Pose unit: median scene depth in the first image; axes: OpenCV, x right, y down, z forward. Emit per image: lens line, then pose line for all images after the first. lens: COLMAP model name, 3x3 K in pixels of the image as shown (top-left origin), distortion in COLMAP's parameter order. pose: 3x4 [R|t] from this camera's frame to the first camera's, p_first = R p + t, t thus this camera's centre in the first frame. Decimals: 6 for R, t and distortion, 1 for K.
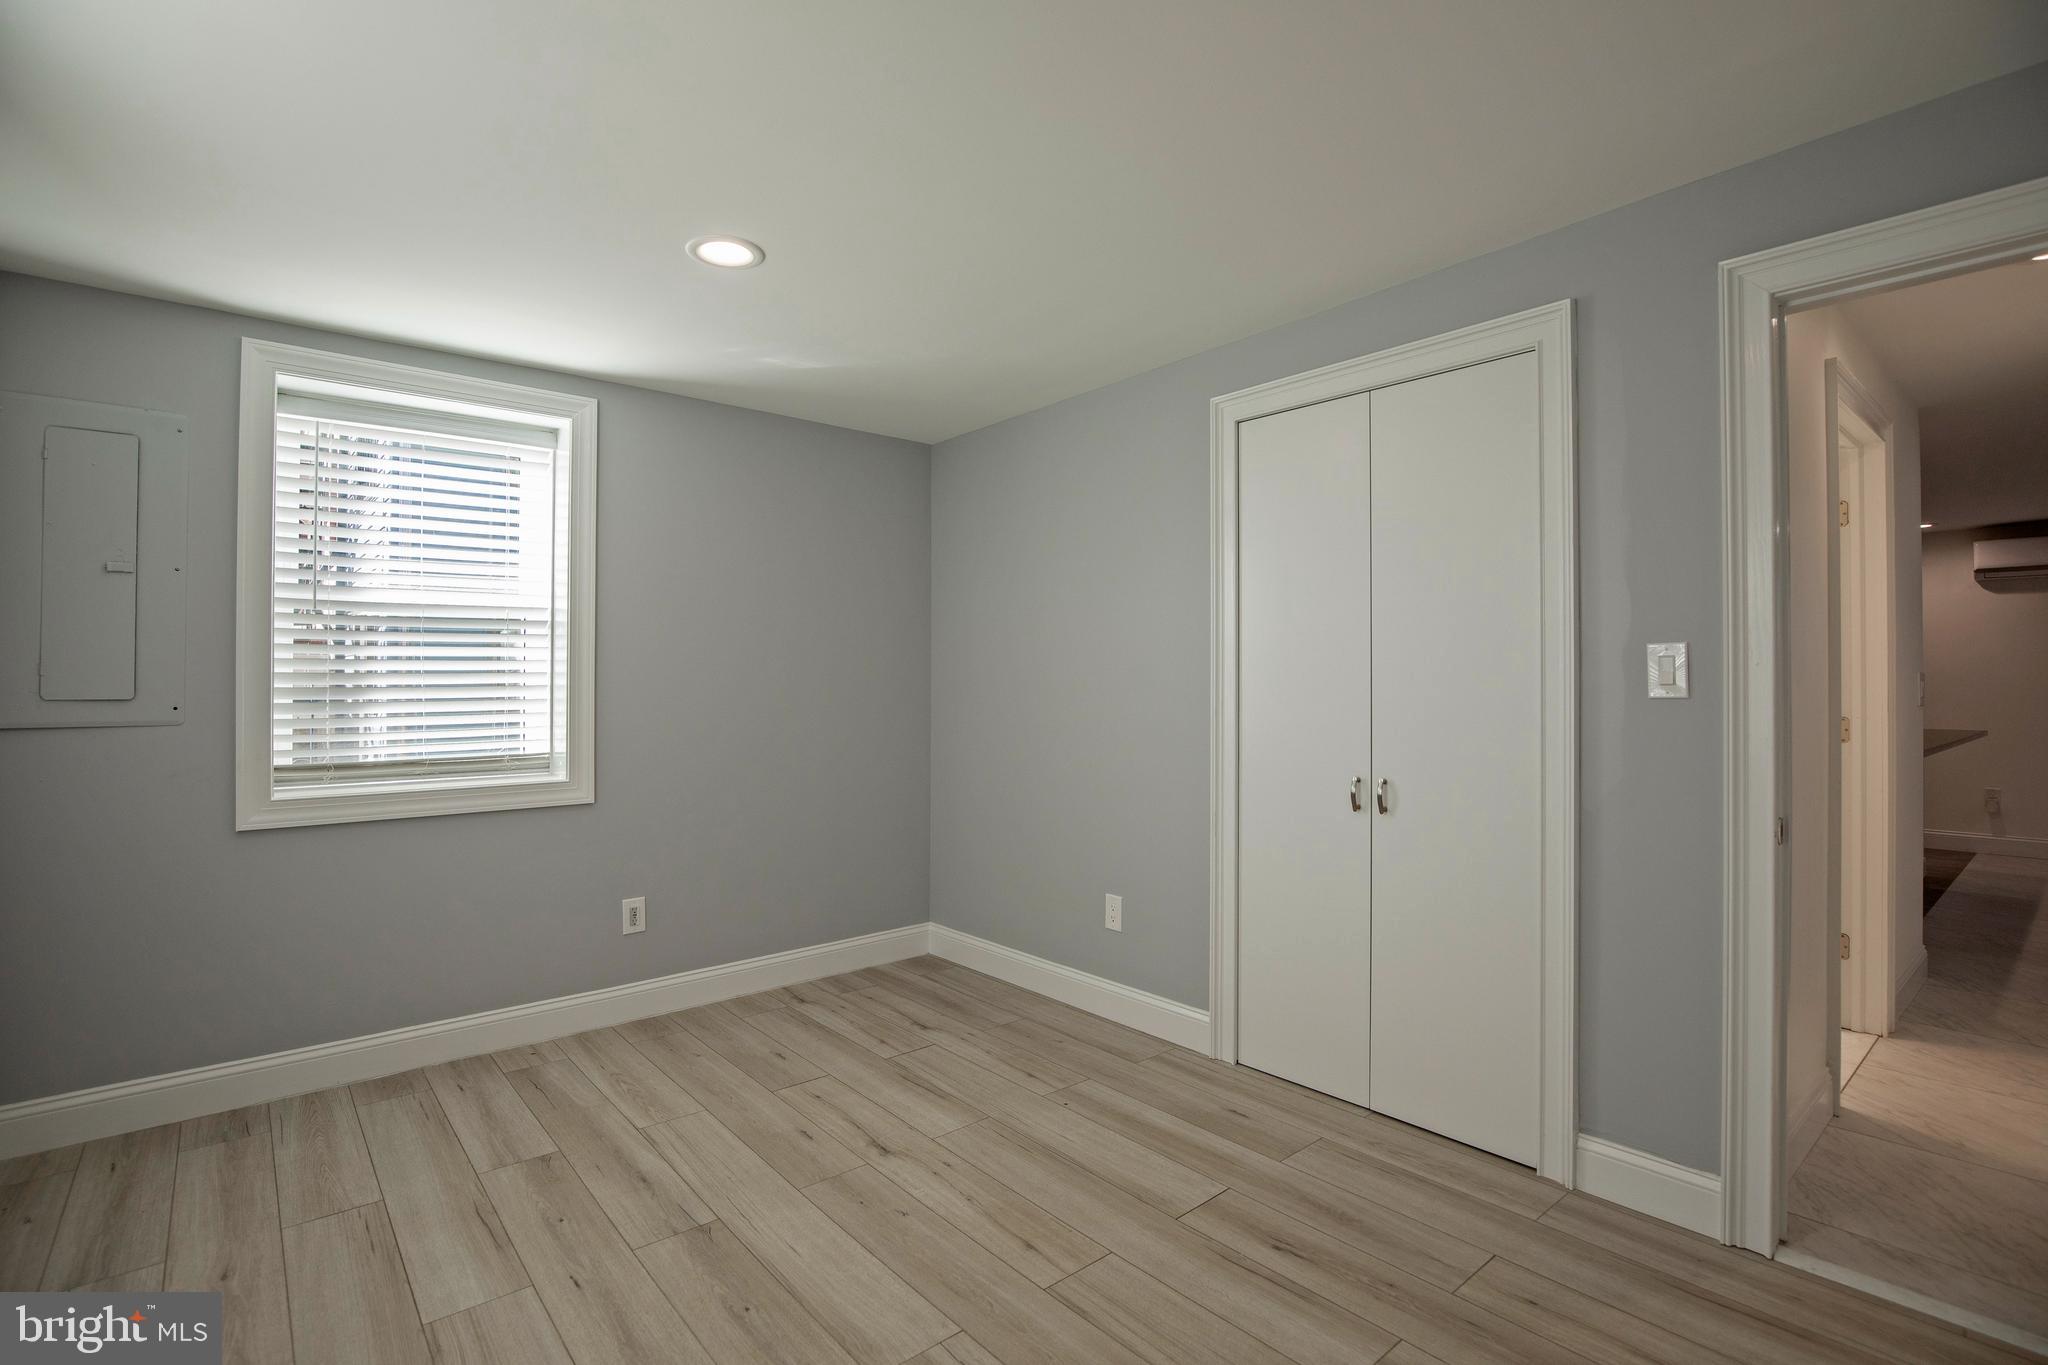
lens RADIAL K [[957.7, 0, 1095.2], [0, 957.7, 671.6], [0, 0, 1]] dist [-0.031447, 0.004040]
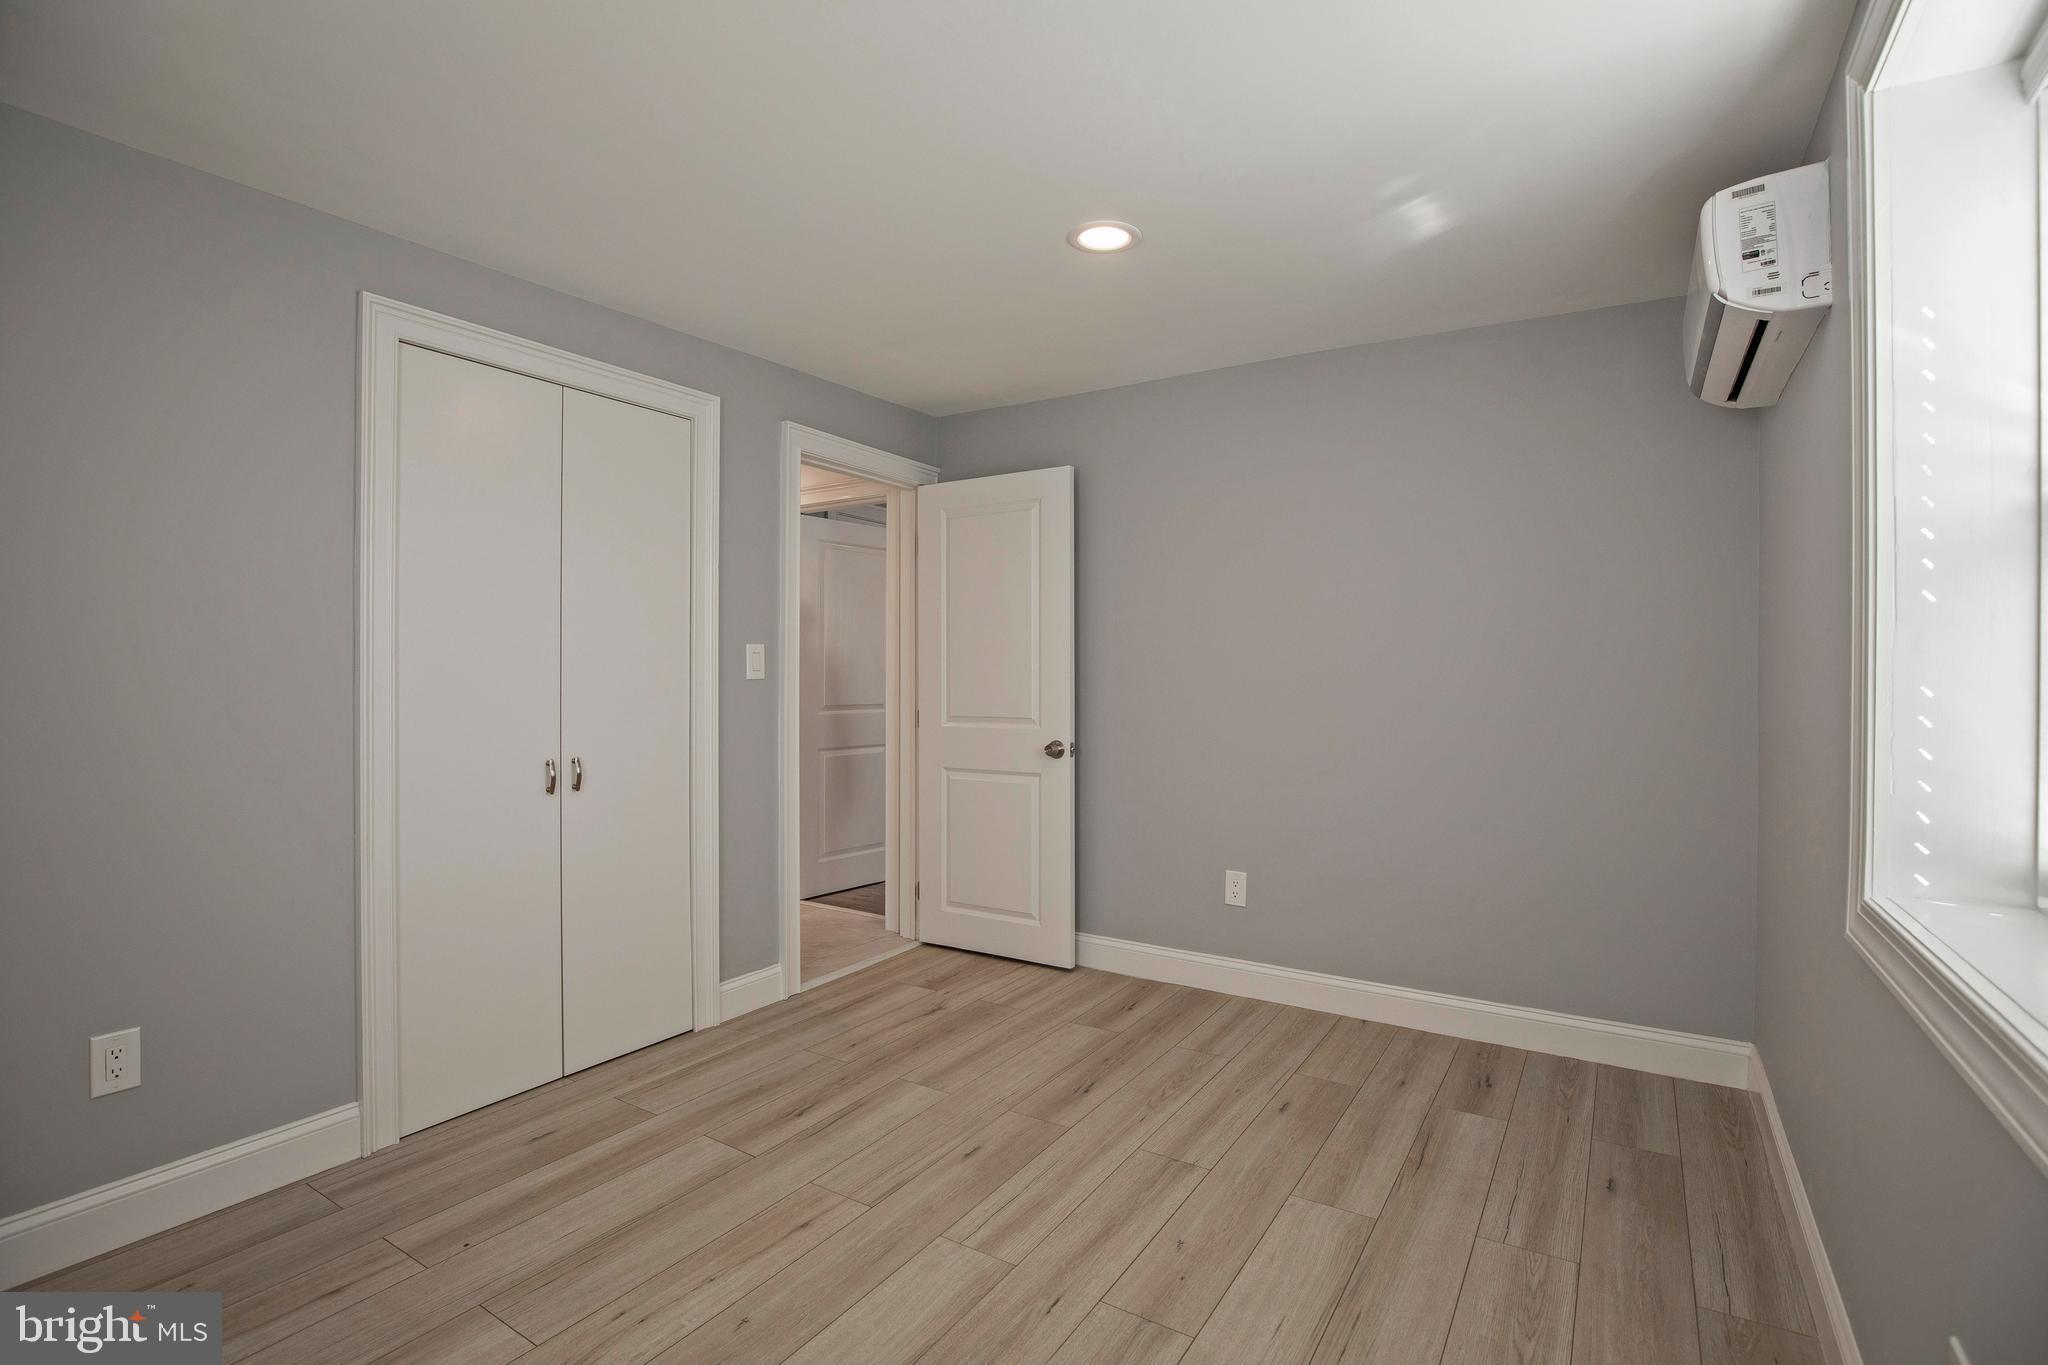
lens RADIAL K [[957.7, 0, 967.3], [0, 957.7, 674.7], [0, 0, 1]] dist [-0.031447, 0.004040]
pose [[-0.208728, -0.002679, 0.977970, -0.840240], [-0.012132, 0.999926, 0.000150, 0.014118], [-0.977898, -0.011834, -0.208745, 0.807856]]
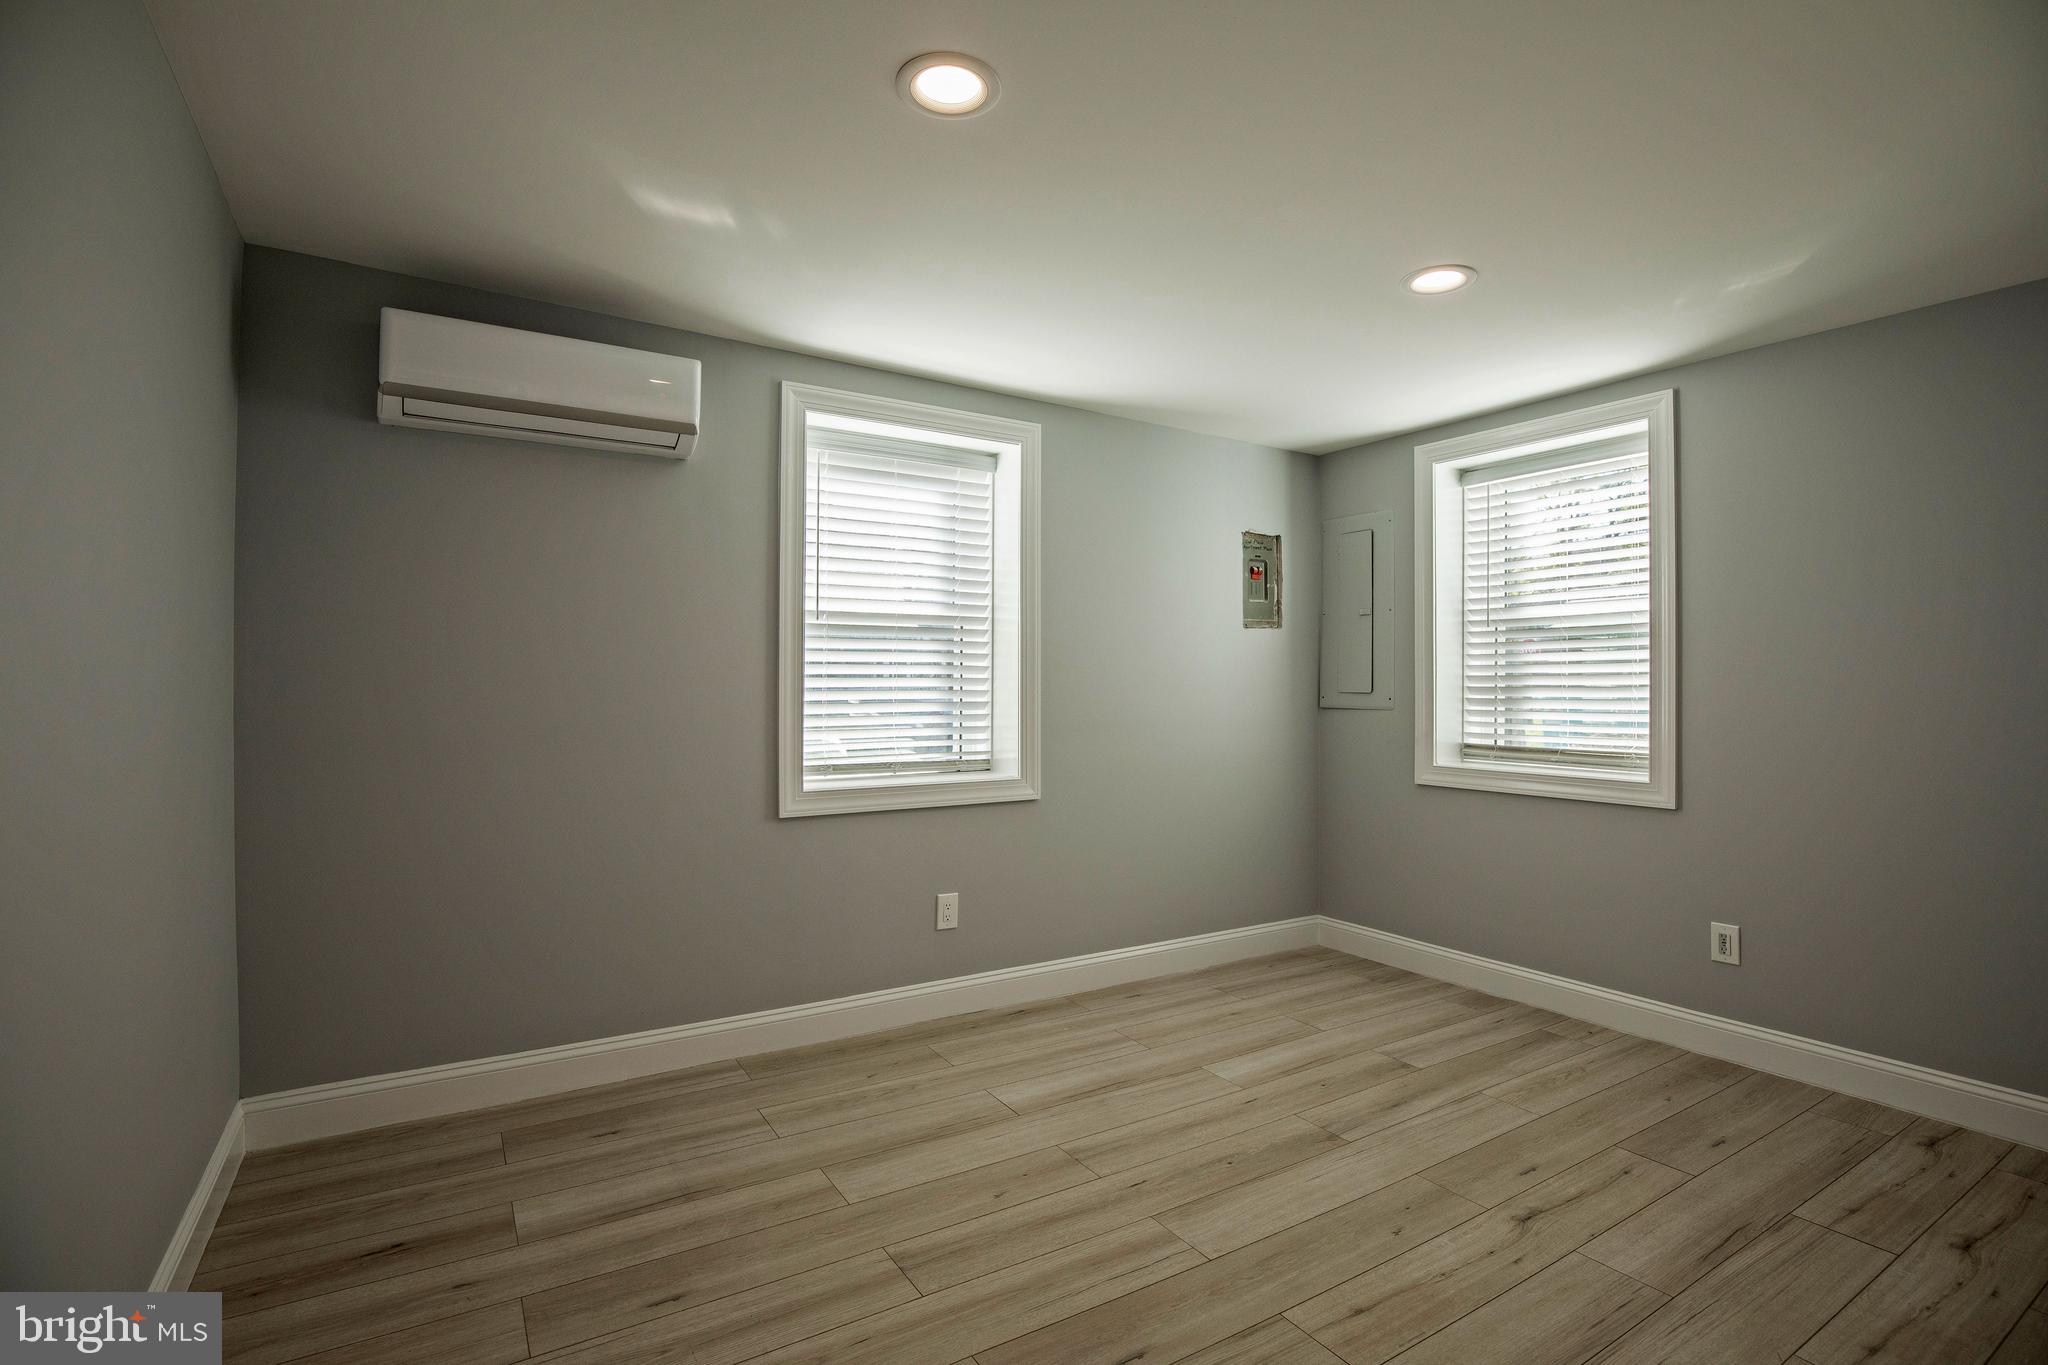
lens RADIAL K [[957.7, 0, 1002.1], [0, 957.7, 671.1], [0, 0, 1]] dist [-0.031447, 0.004040]
pose [[-0.201021, -0.012971, -0.979501, 0.673955], [0.006397, 0.999874, -0.014554, 0.010792], [0.979566, -0.009191, -0.200912, 0.658388]]
